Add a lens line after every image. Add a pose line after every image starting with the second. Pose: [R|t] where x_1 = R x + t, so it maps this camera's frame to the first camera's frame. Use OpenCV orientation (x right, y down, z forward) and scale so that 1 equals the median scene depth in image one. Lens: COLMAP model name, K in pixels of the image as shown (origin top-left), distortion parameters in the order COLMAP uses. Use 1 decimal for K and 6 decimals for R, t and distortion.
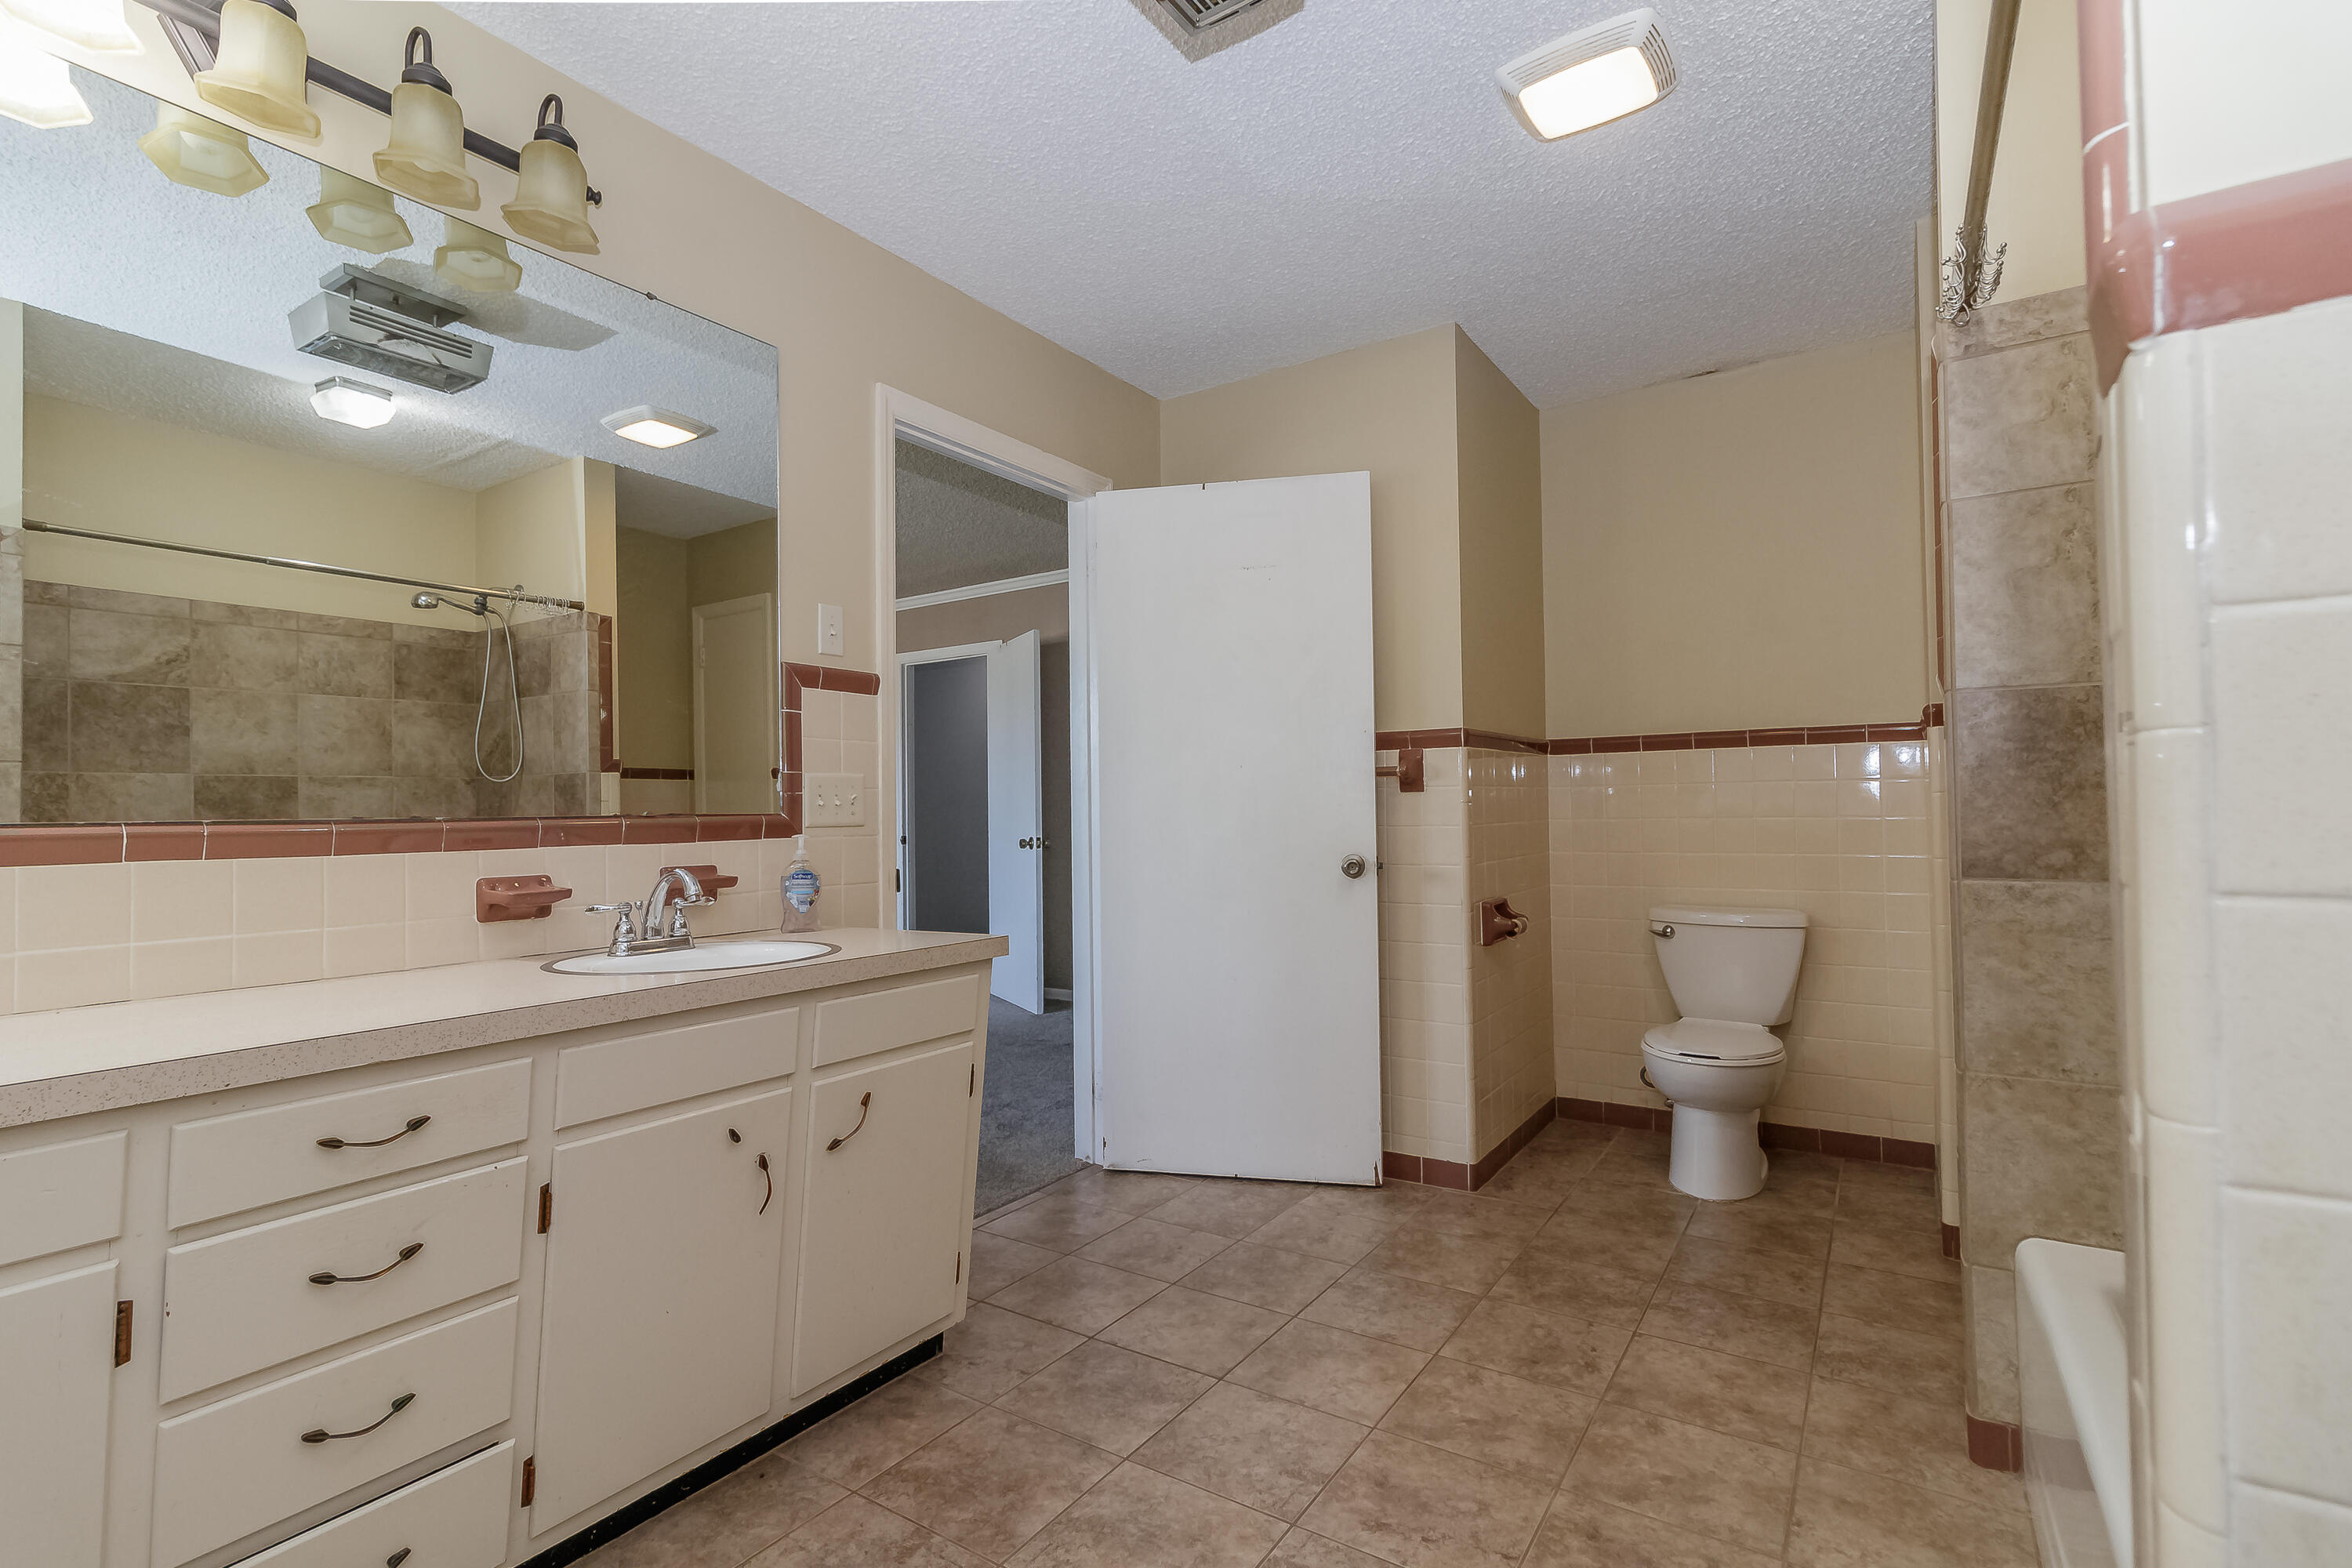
lens RADIAL K [[1105.0, 0, 1112.7], [0, 1105.0, 794.0], [0, 0, 1]] dist [0.001207, 0.000638]
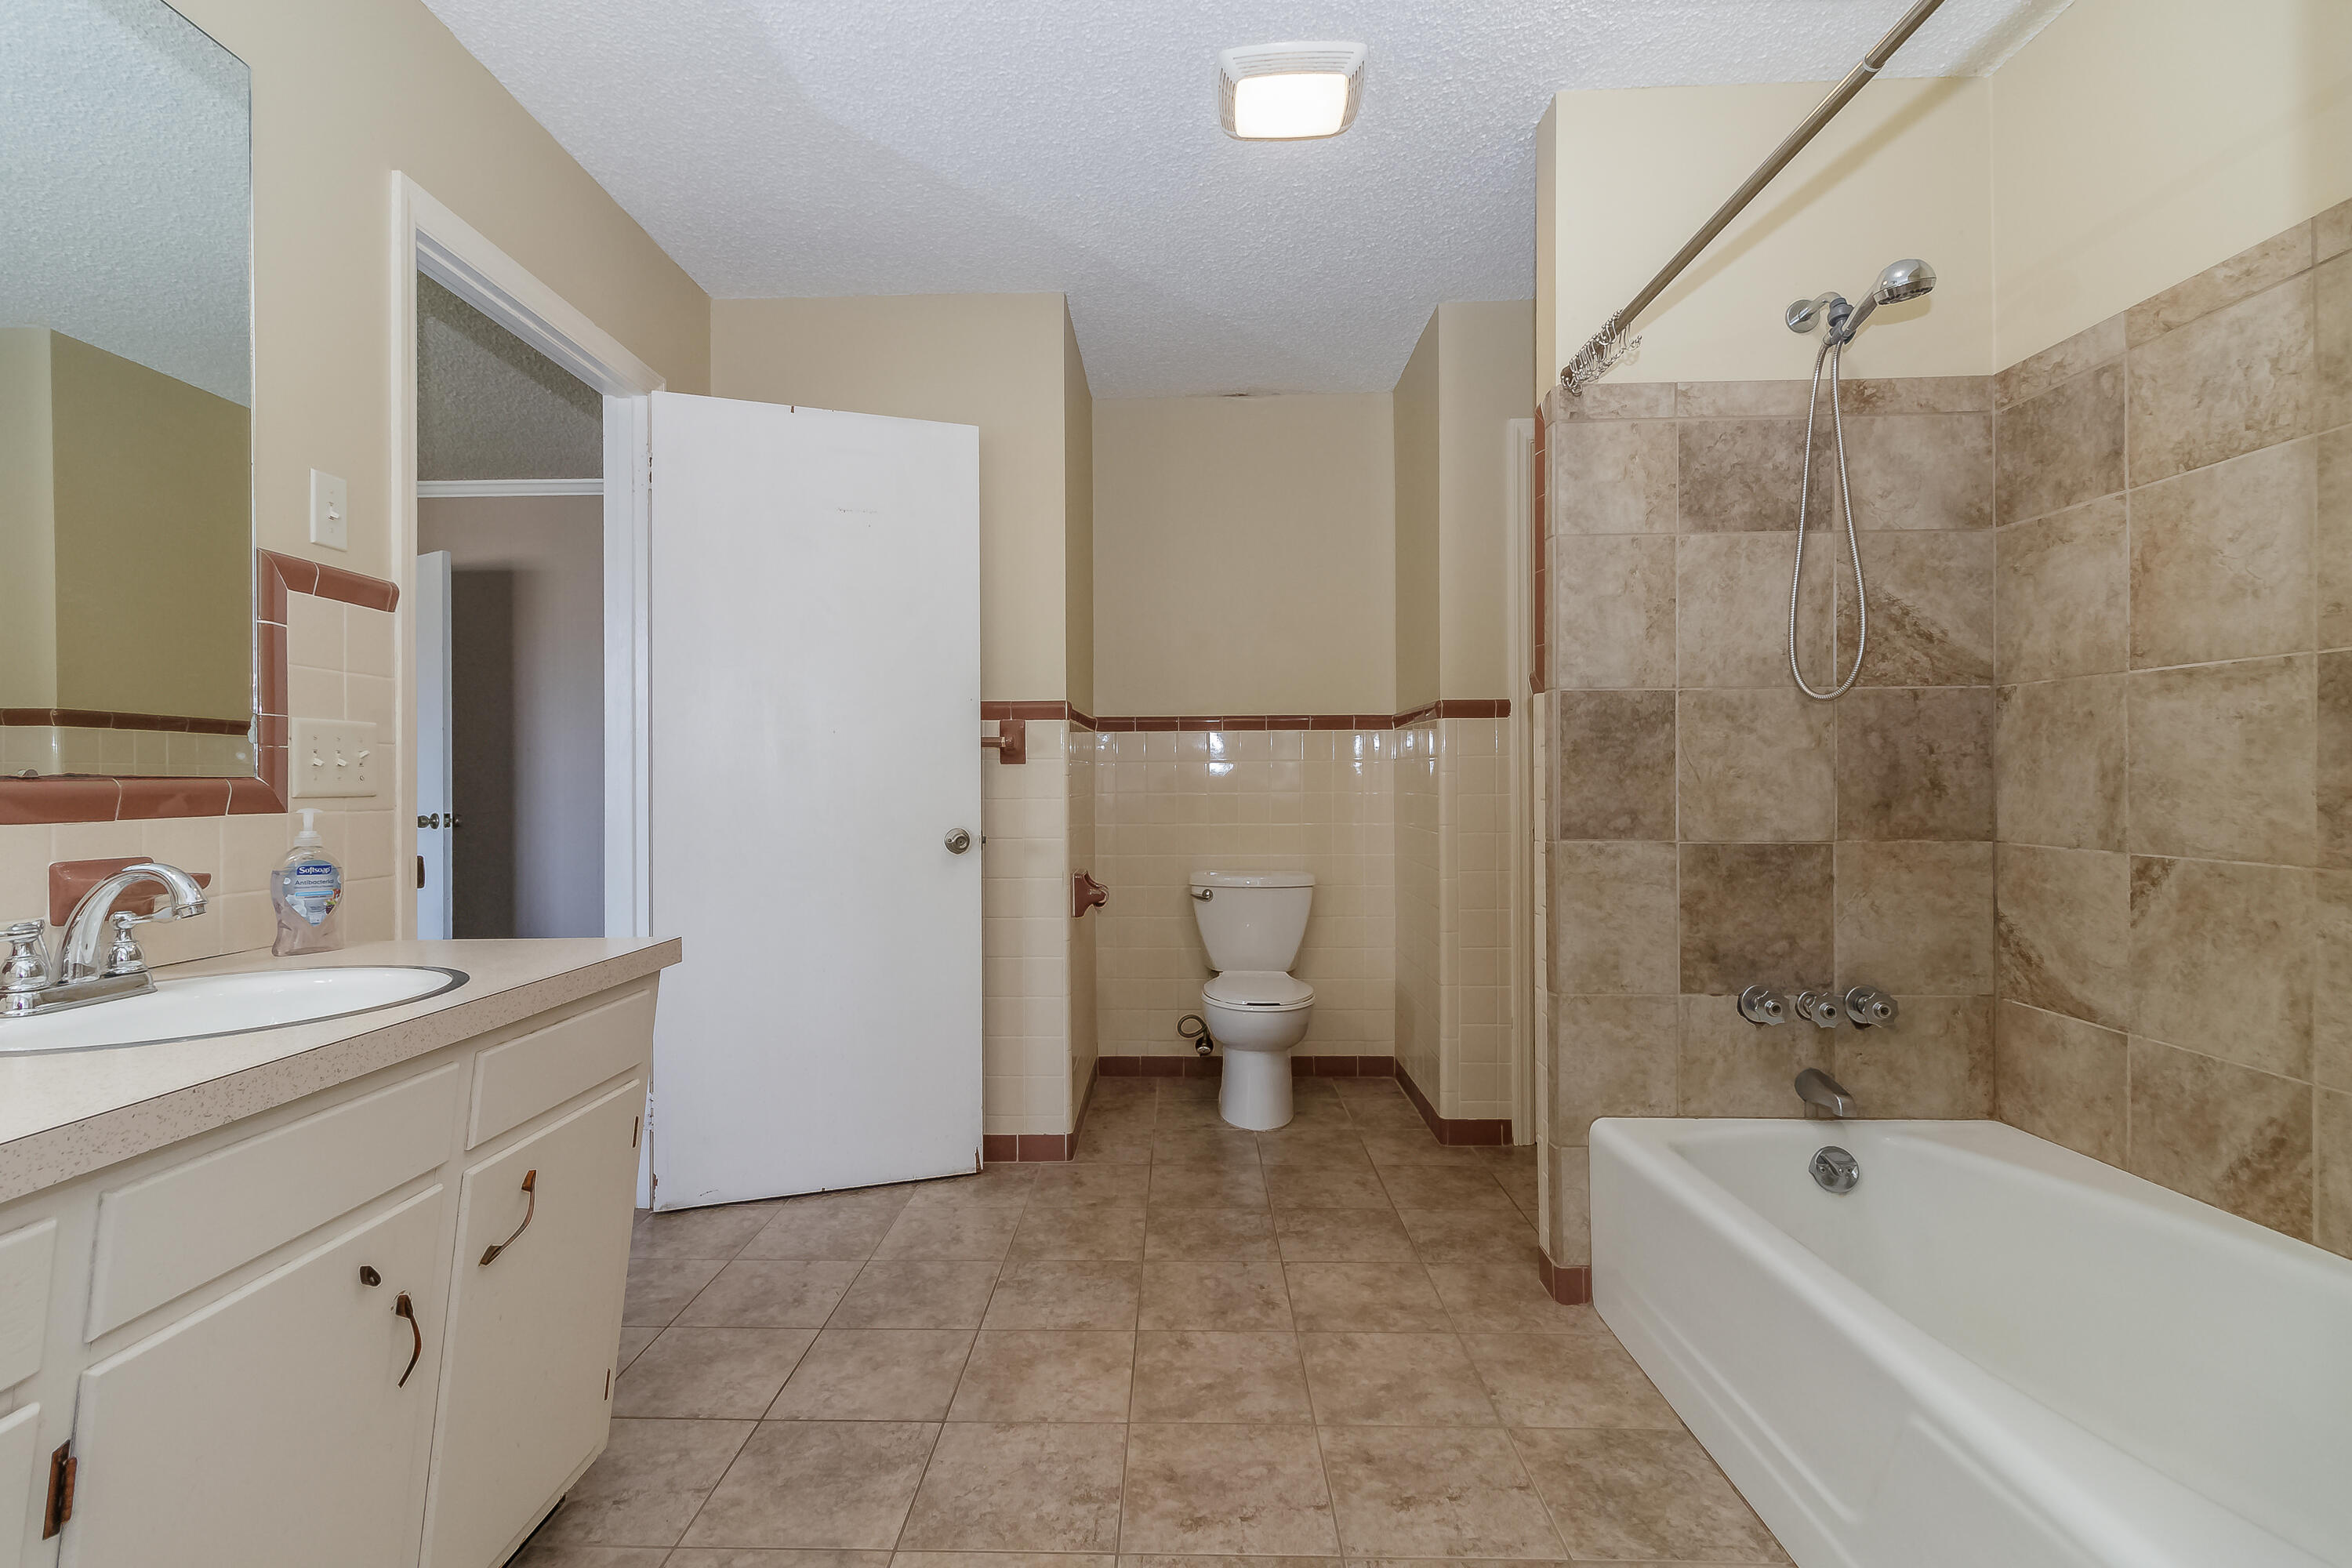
lens RADIAL K [[1111.2, 0, 1176.0], [0, 1111.2, 784.0], [0, 0, 1]] dist [0.001810, 0.000743]
pose [[0.835685, 0.008969, 0.549136, -0.208225], [-0.016472, 0.999826, 0.008737, 0.007004], [-0.548962, -0.016347, 0.835688, 0.140280]]
